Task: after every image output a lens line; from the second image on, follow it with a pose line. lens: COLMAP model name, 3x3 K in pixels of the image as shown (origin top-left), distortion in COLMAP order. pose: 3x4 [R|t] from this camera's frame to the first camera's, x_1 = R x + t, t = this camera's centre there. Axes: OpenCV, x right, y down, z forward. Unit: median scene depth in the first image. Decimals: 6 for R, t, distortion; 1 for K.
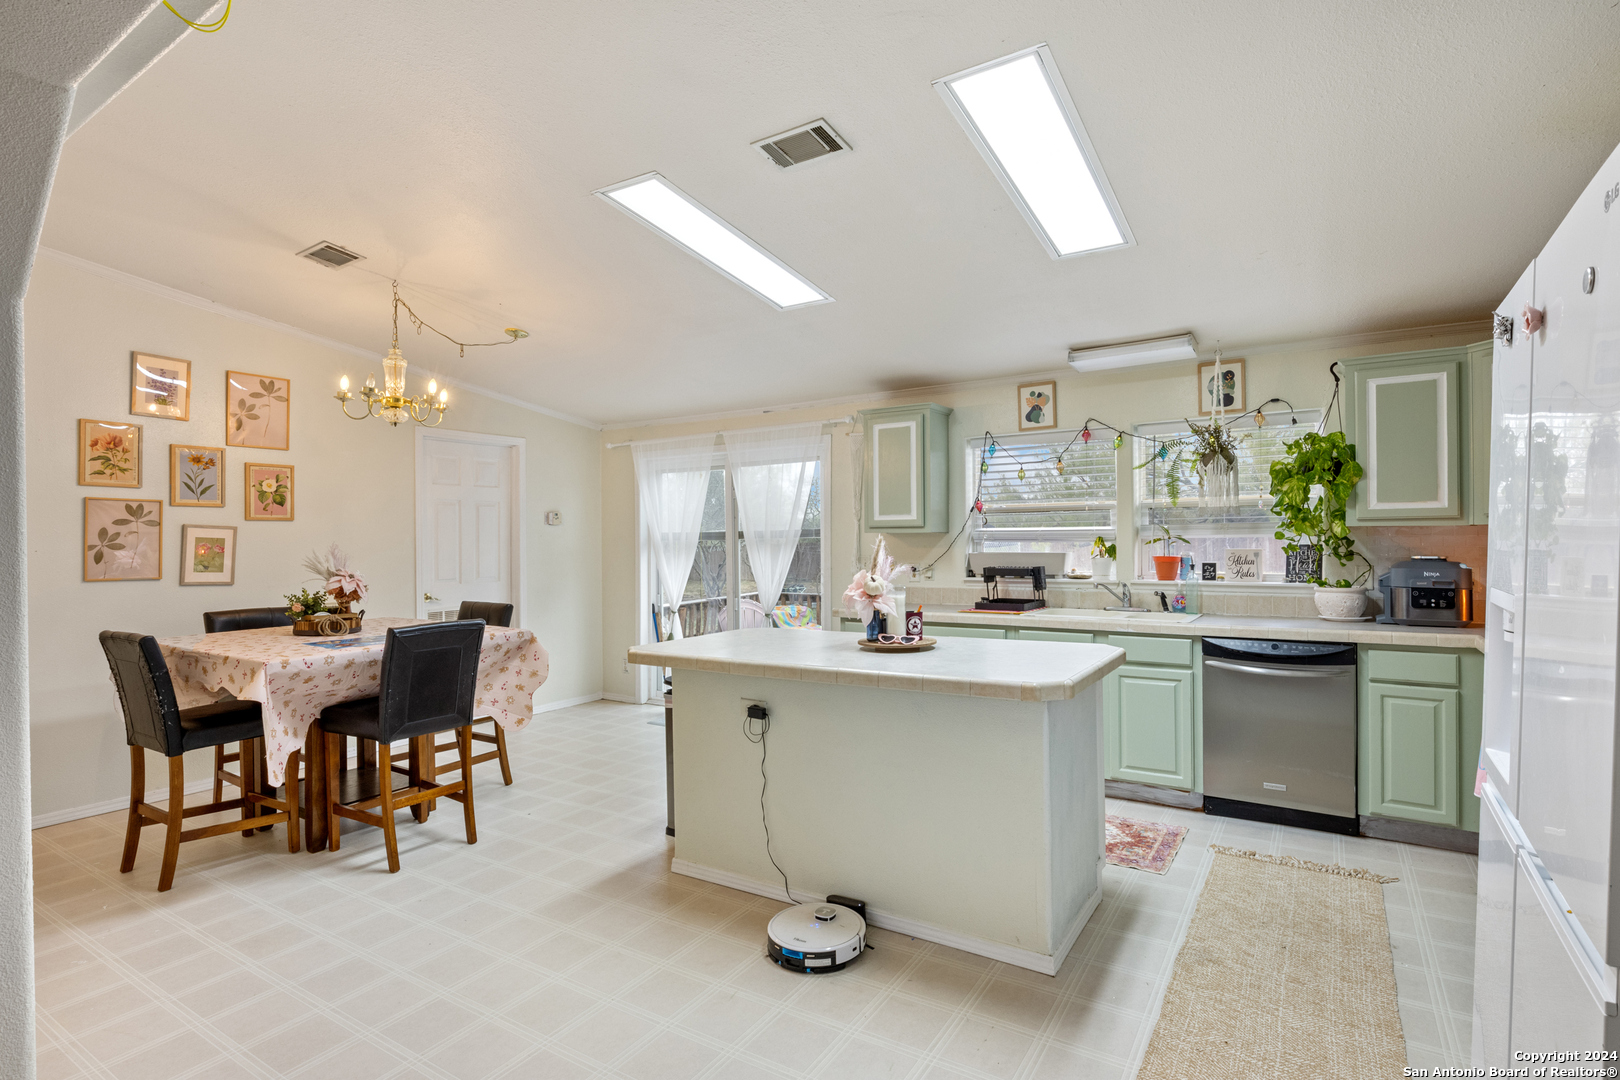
lens RADIAL K [[811.7, 0, 820.2], [0, 811.7, 539.6], [0, 0, 1]] dist [-0.006747, 0.001691]
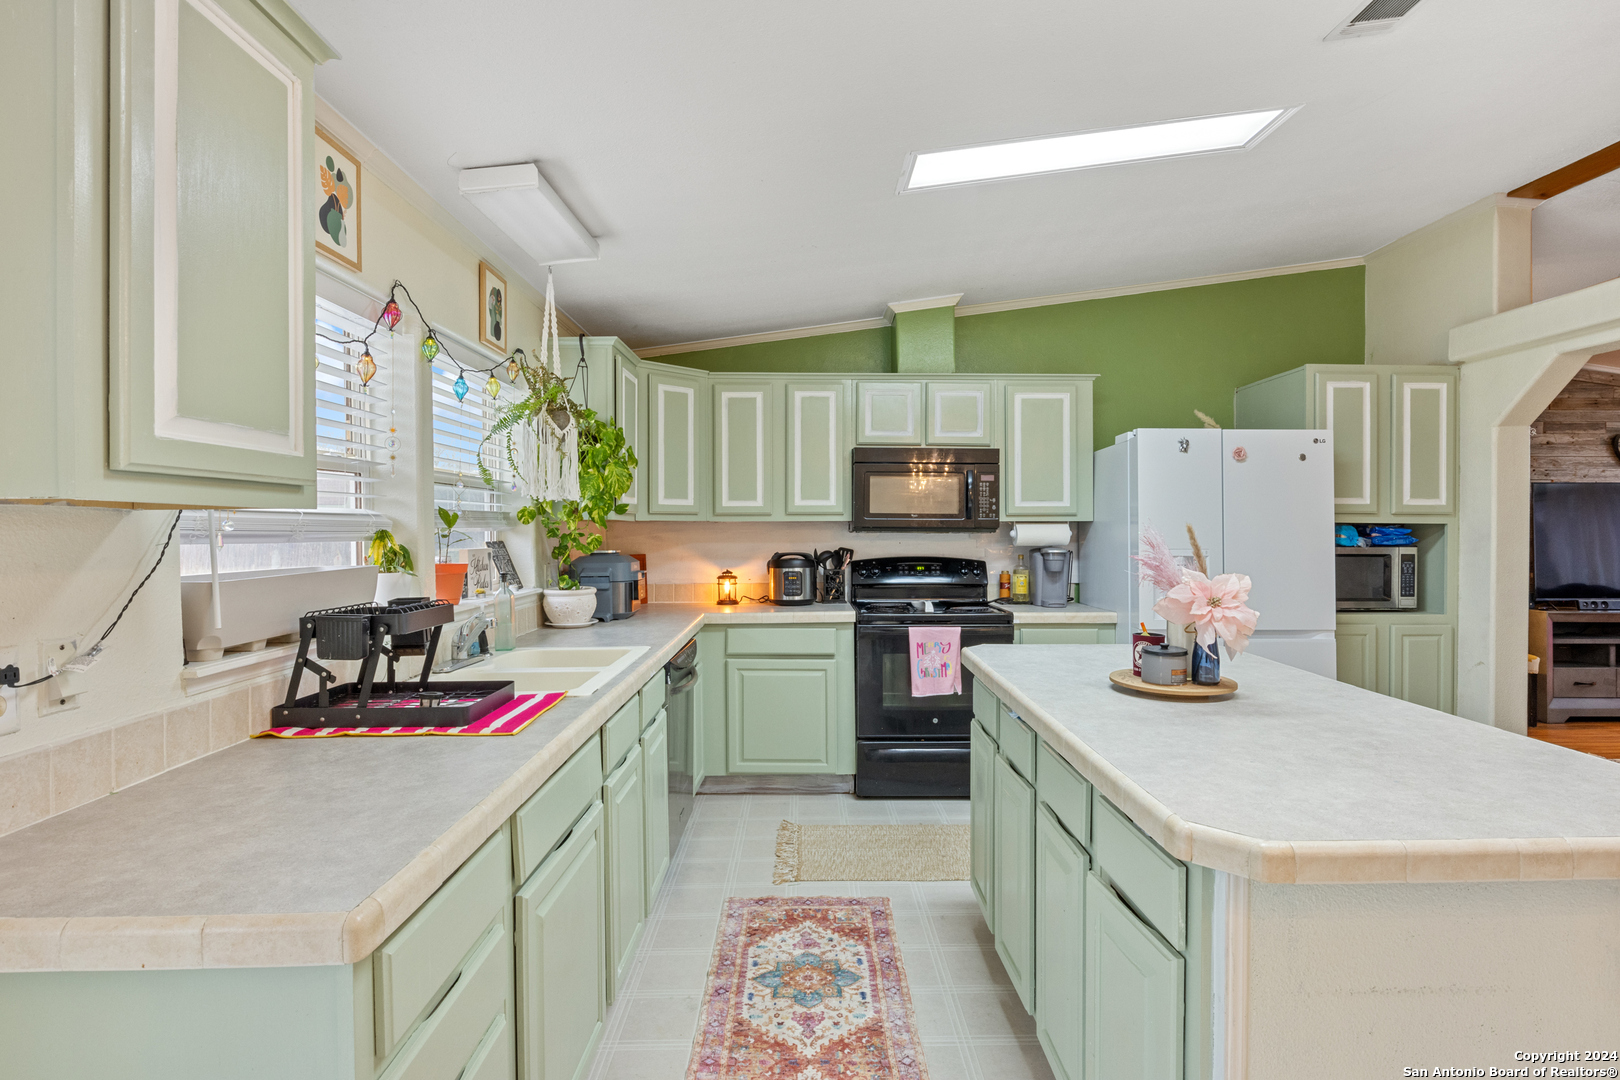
lens RADIAL K [[811.7, 0, 814.6], [0, 811.7, 532.9], [0, 0, 1]] dist [-0.006747, 0.001691]
pose [[-0.546277, 0.007048, 0.837575, -0.224581], [0.011596, 0.999932, -0.000851, 0.002153], [-0.837525, 0.009248, -0.546321, 1.192464]]
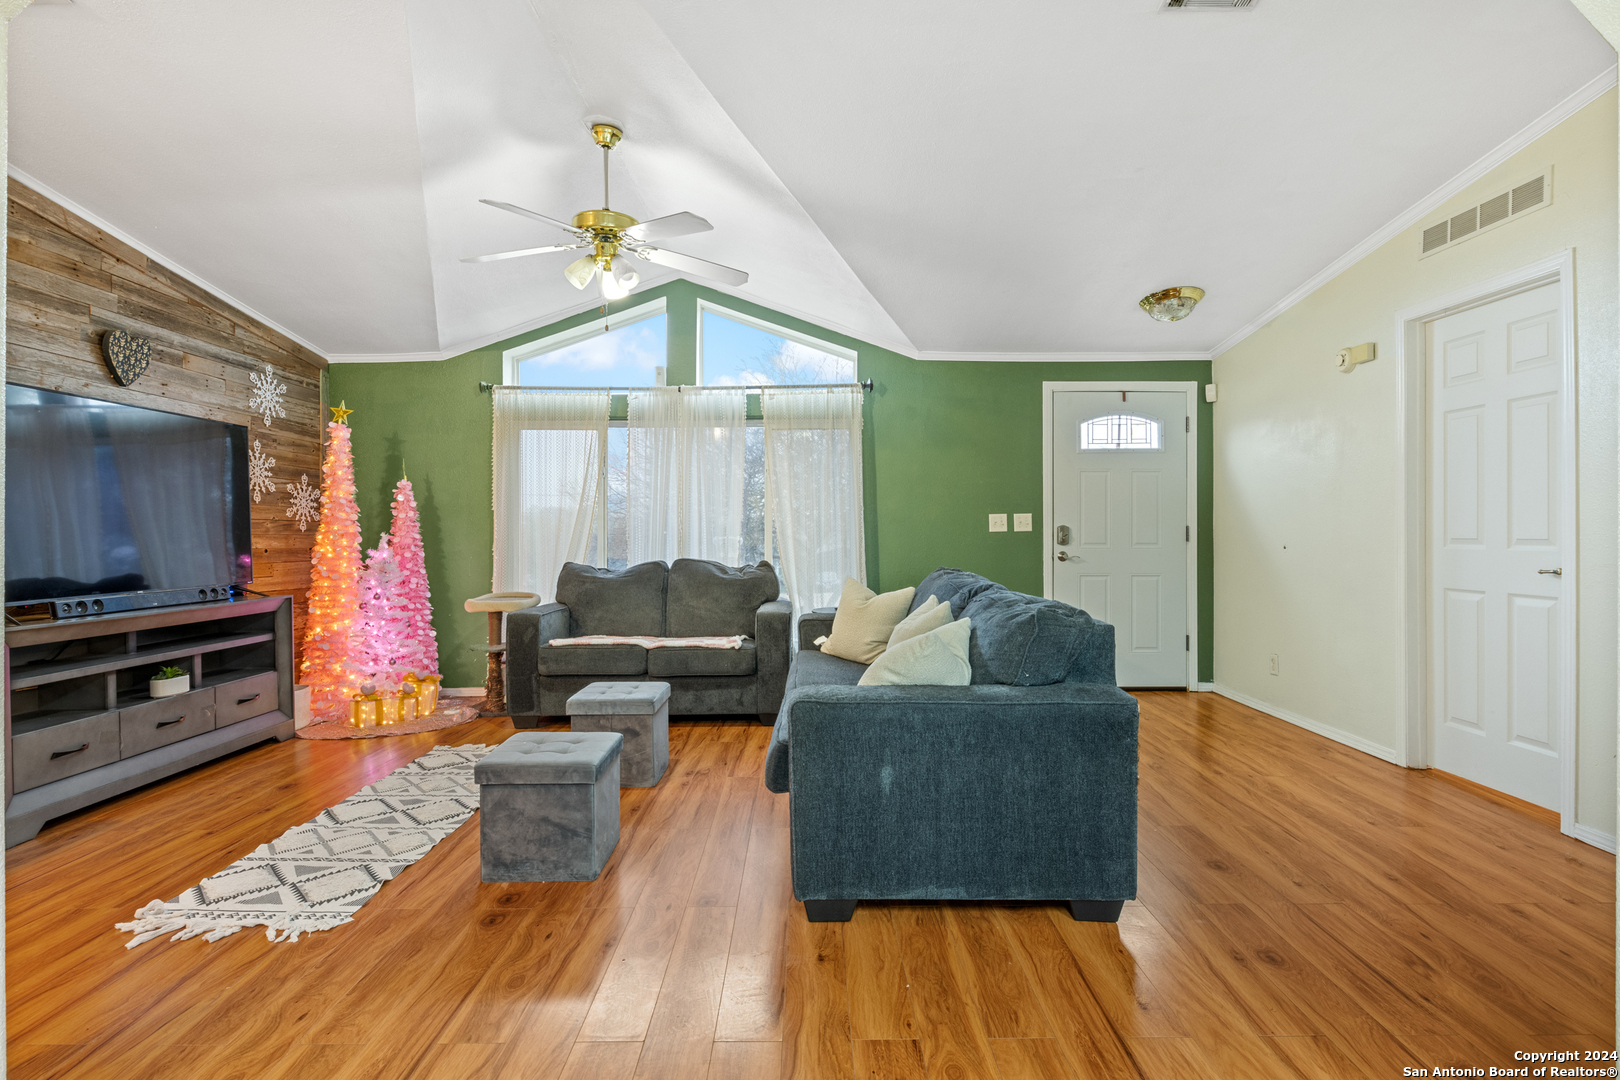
lens RADIAL K [[811.7, 0, 830.4], [0, 811.7, 534.2], [0, 0, 1]] dist [-0.006747, 0.001691]
pose [[-0.835649, 0.012221, -0.549128, 0.004570], [0.006483, 0.999902, 0.012387, 0.057523], [0.549226, 0.006791, -0.835646, 0.454065]]
